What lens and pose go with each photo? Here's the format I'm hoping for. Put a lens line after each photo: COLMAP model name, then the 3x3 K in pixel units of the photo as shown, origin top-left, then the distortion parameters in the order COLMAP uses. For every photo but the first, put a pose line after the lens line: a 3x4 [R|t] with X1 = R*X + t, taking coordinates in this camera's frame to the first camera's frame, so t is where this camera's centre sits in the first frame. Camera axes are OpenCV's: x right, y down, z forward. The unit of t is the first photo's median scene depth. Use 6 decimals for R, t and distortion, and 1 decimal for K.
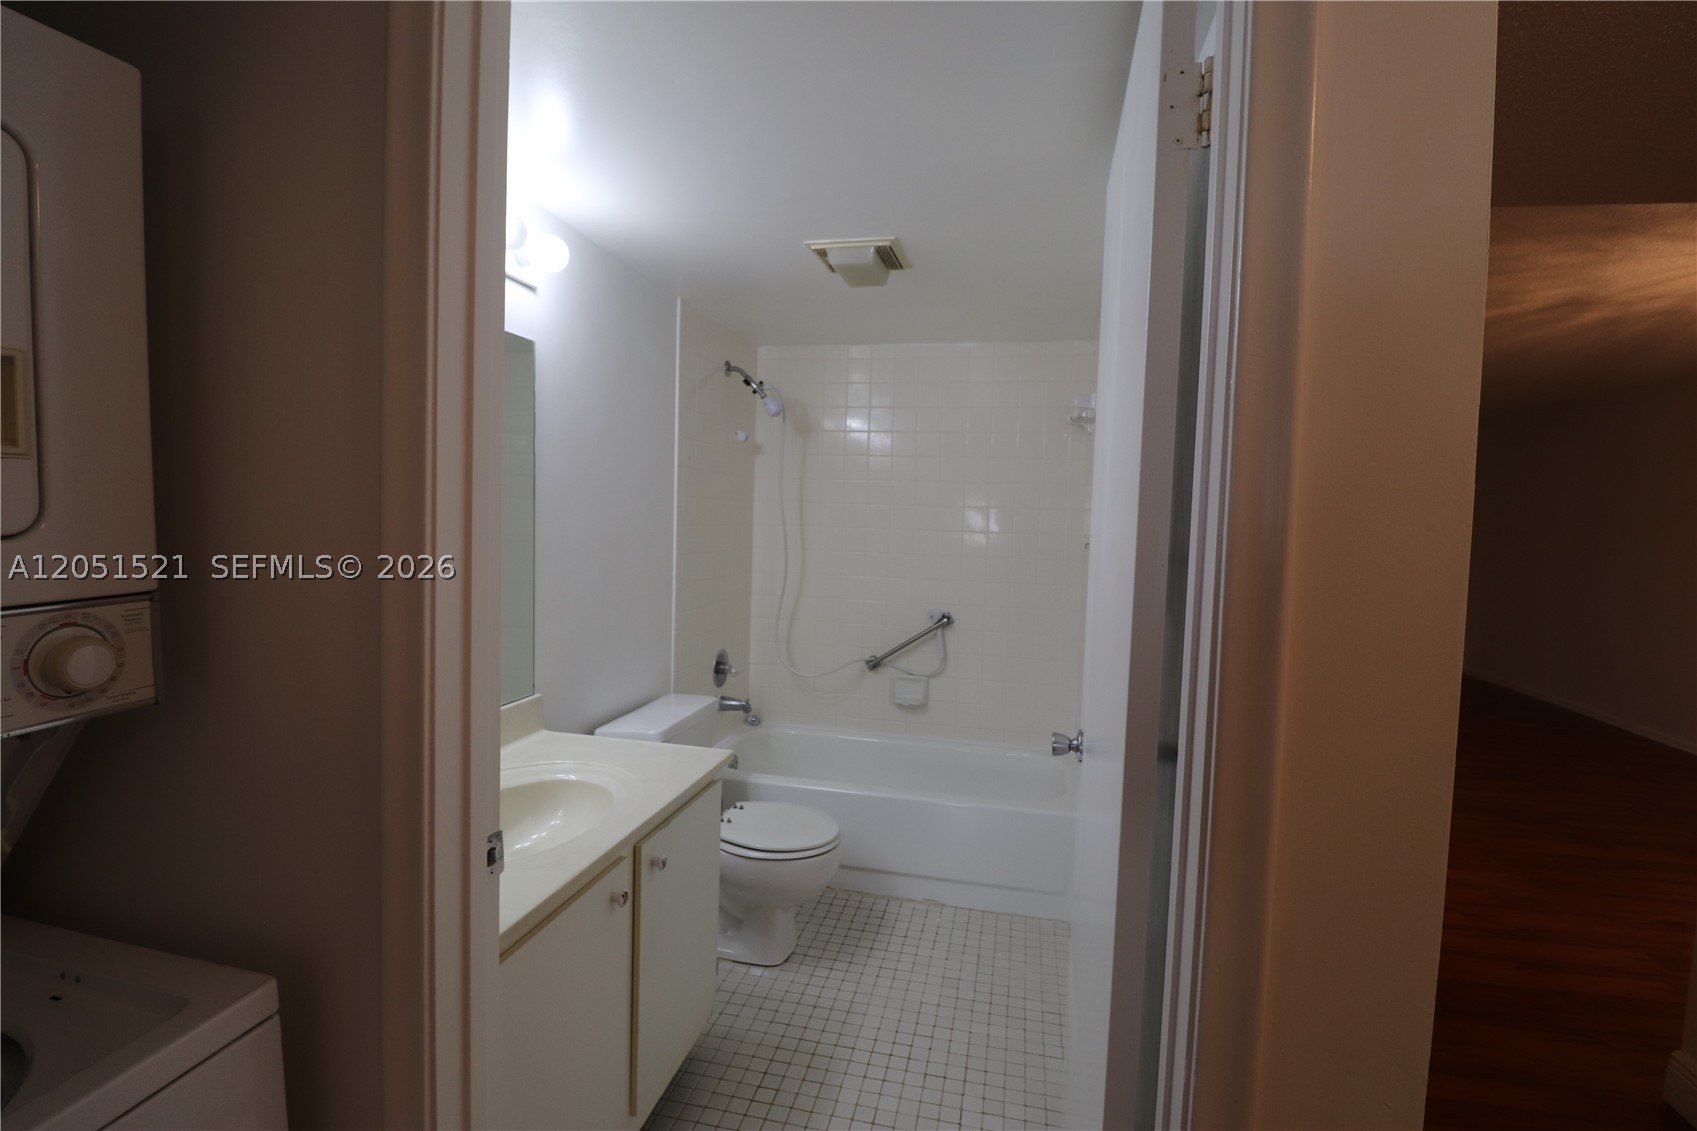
lens RADIAL K [[779.9, 0, 857.8], [0, 779.9, 556.9], [0, 0, 1]] dist [-0.001161, -0.012944]
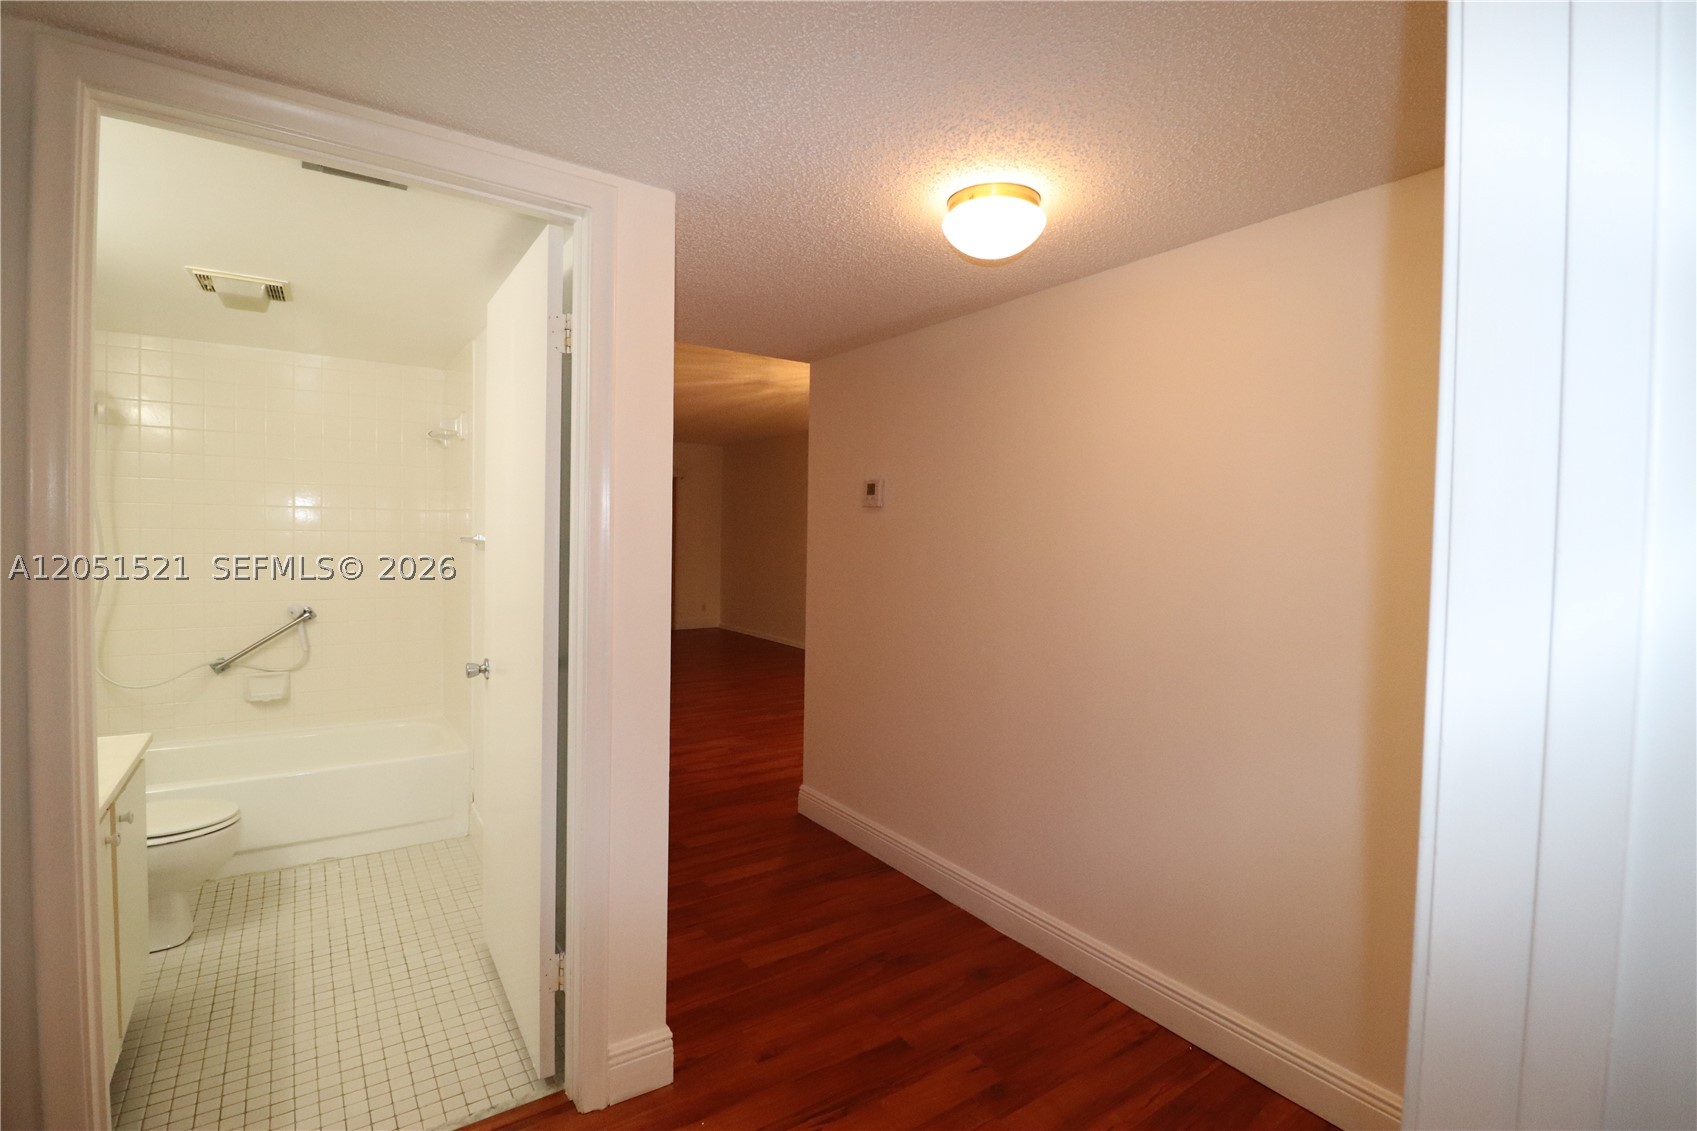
lens RADIAL K [[779.9, 0, 857.8], [0, 779.9, 556.9], [0, 0, 1]] dist [-0.001161, -0.012944]
pose [[0.674888, -0.040507, 0.736808, -0.213981], [0.037120, 0.999092, 0.020927, 0.011427], [-0.736986, 0.013227, 0.675778, -0.359268]]
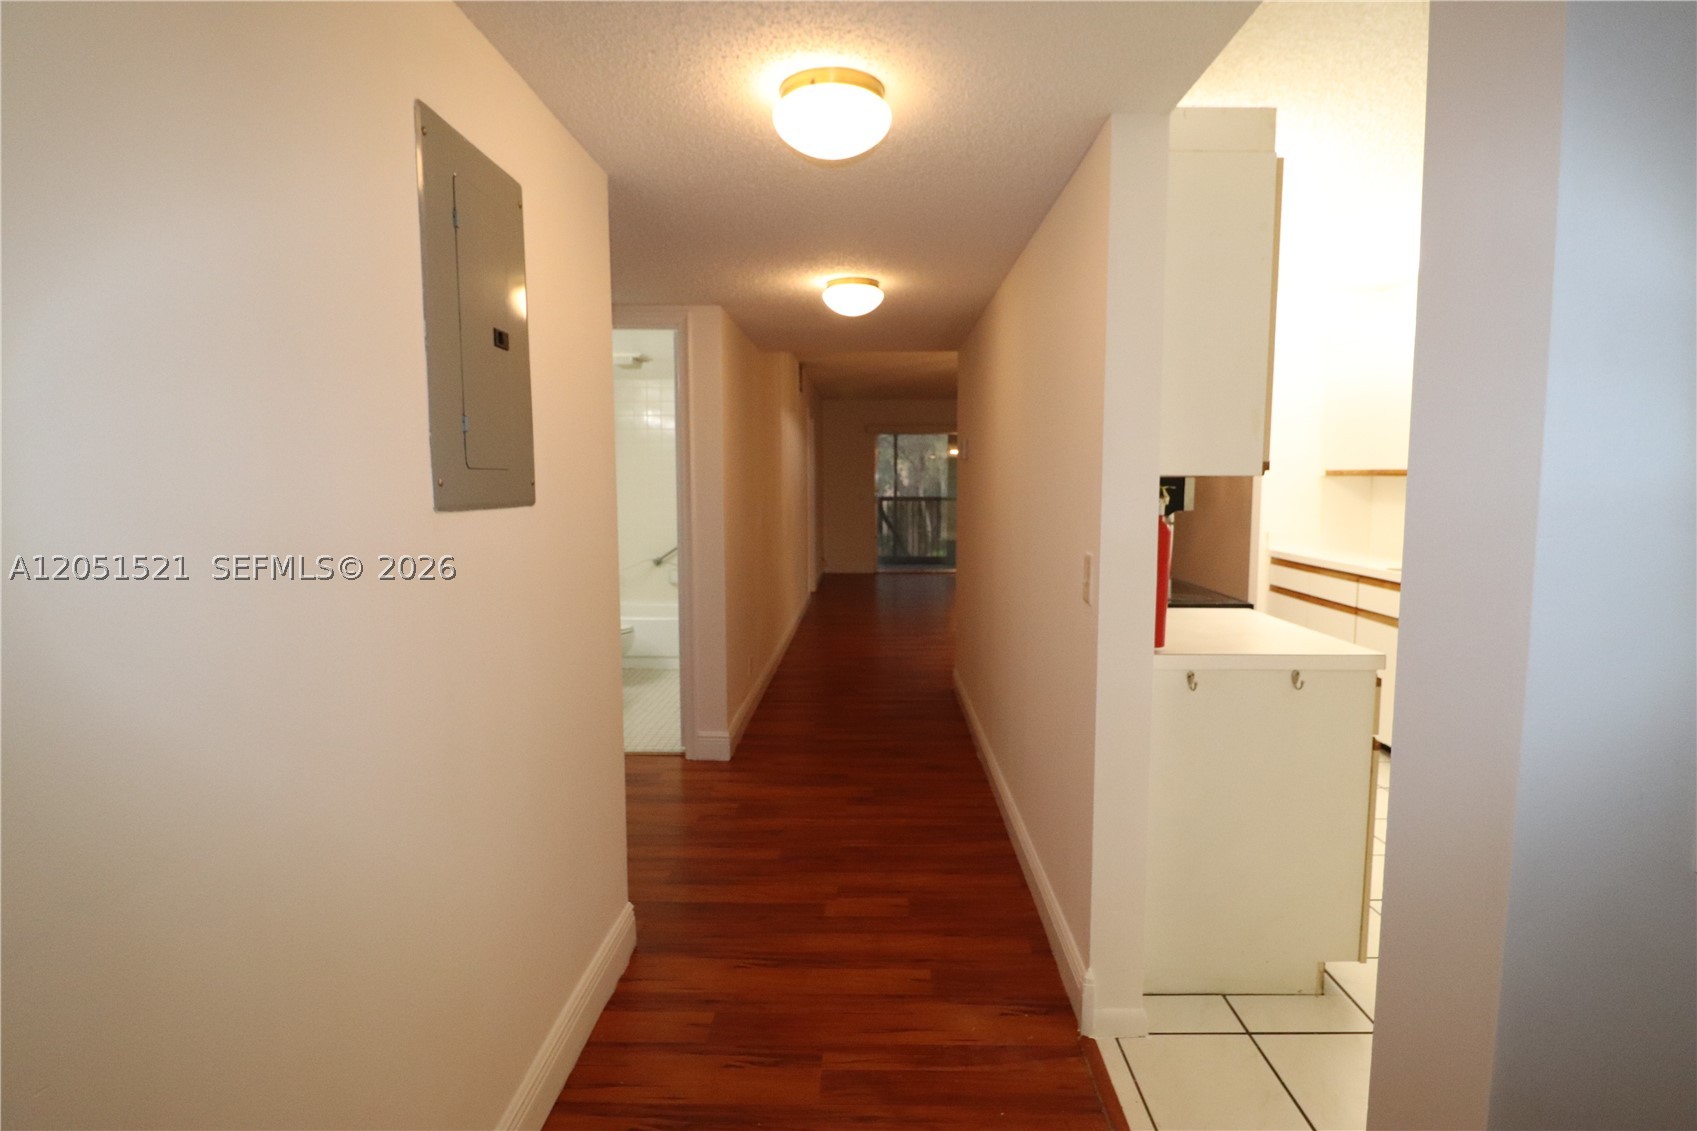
lens RADIAL K [[828.6, 0, 856.0], [0, 828.6, 557.8], [0, 0, 1]] dist [0.000716, -0.015252]
pose [[0.980220, -0.051884, 0.190991, 0.141405], [0.042120, 0.997607, 0.054834, 0.063503], [-0.193379, -0.045705, 0.980059, -1.268274]]
